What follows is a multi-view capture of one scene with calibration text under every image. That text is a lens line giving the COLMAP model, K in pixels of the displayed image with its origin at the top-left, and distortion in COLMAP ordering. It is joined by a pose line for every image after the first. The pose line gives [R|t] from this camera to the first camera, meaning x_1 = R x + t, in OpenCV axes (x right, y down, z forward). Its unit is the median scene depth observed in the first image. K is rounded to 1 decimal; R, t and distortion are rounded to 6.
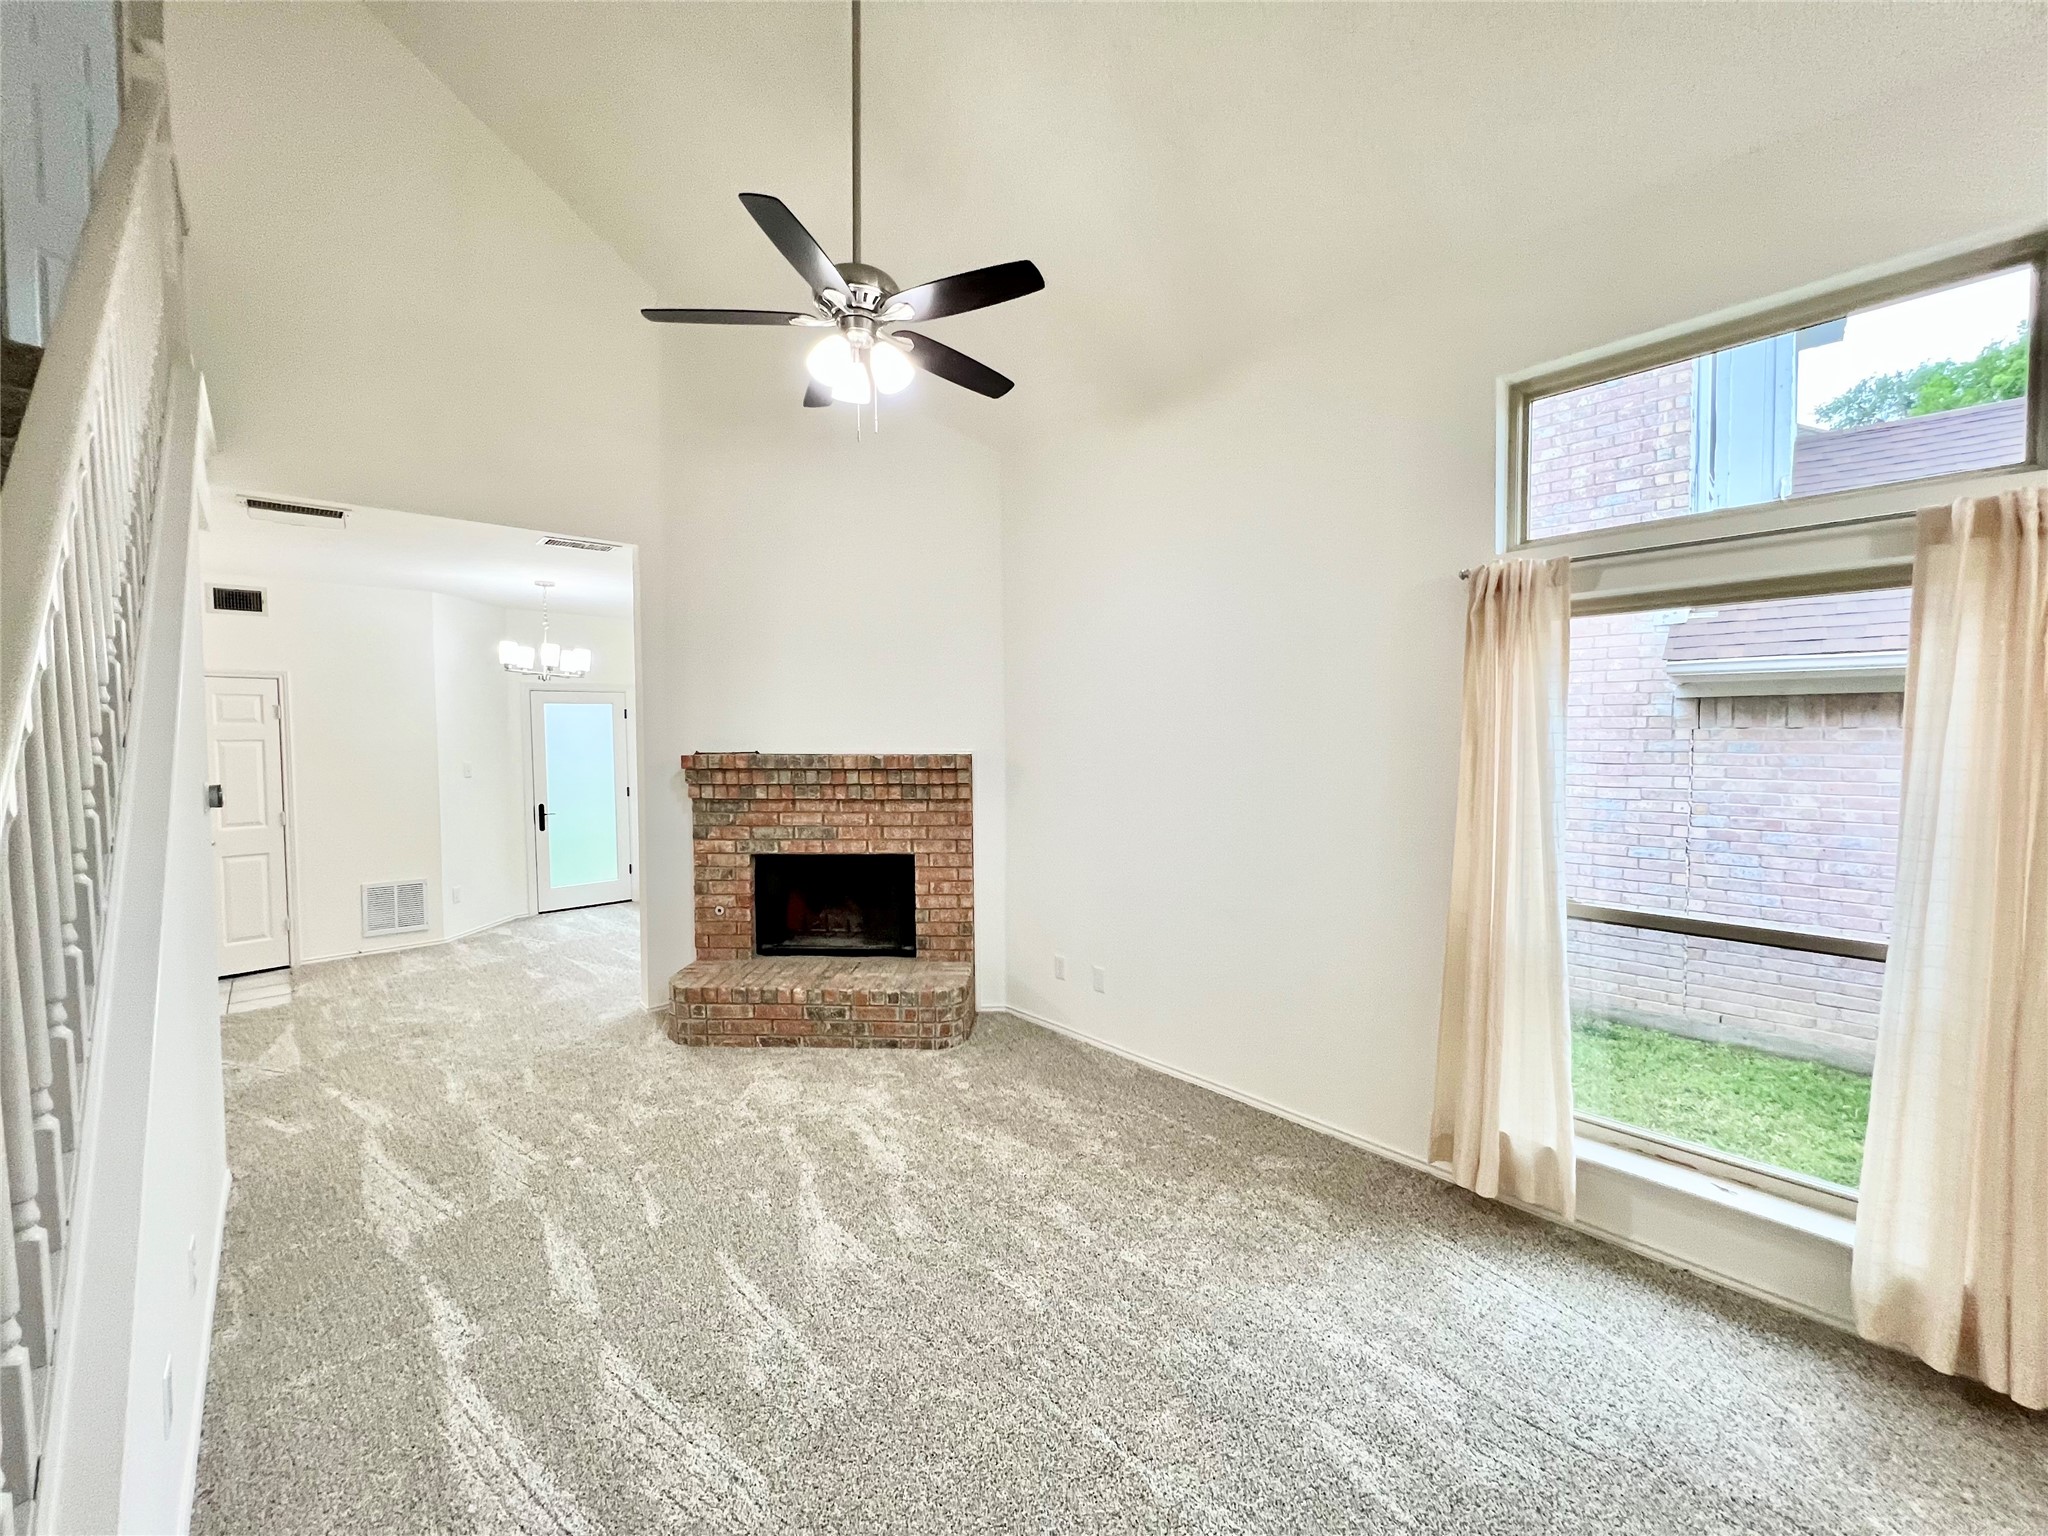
lens RADIAL K [[817.1, 0, 1018.2], [0, 817.1, 765.3], [0, 0, 1]] dist [-0.001041, -0.000066]
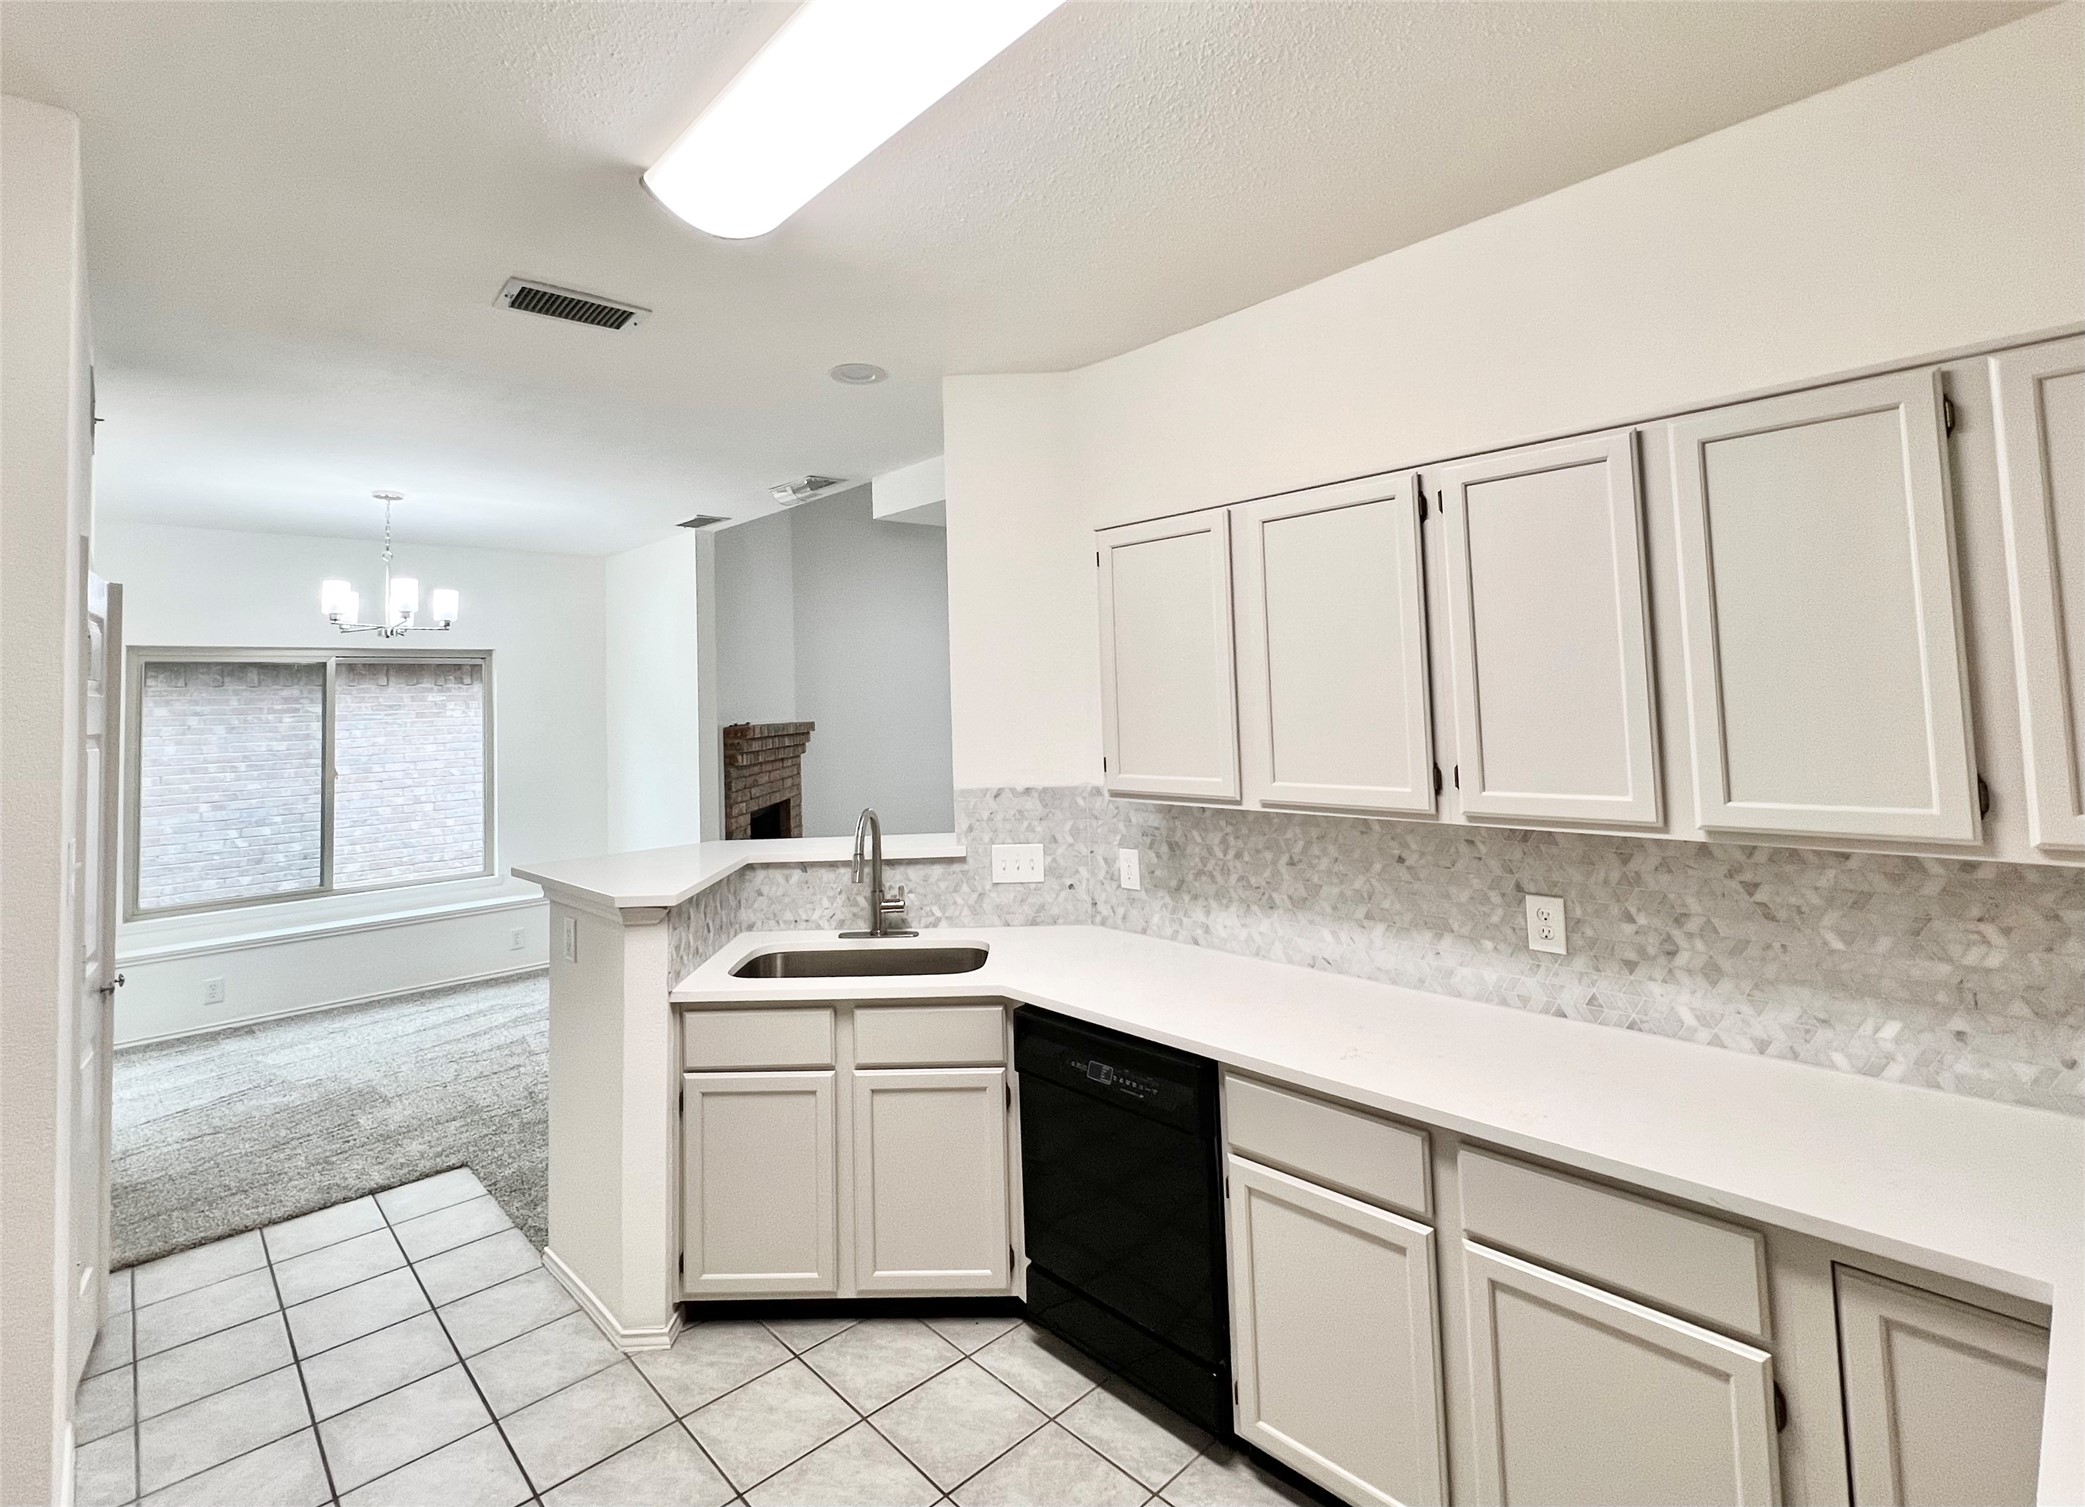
lens RADIAL K [[982.1, 0, 1034.1], [0, 982.1, 643.2], [0, 0, 1]] dist [-0.003067, -0.000321]
pose [[-0.012891, 0.064252, 0.997850, -1.743692], [0.072196, 0.995389, -0.063161, -0.012208], [-0.997307, 0.071227, -0.017471, 0.607920]]
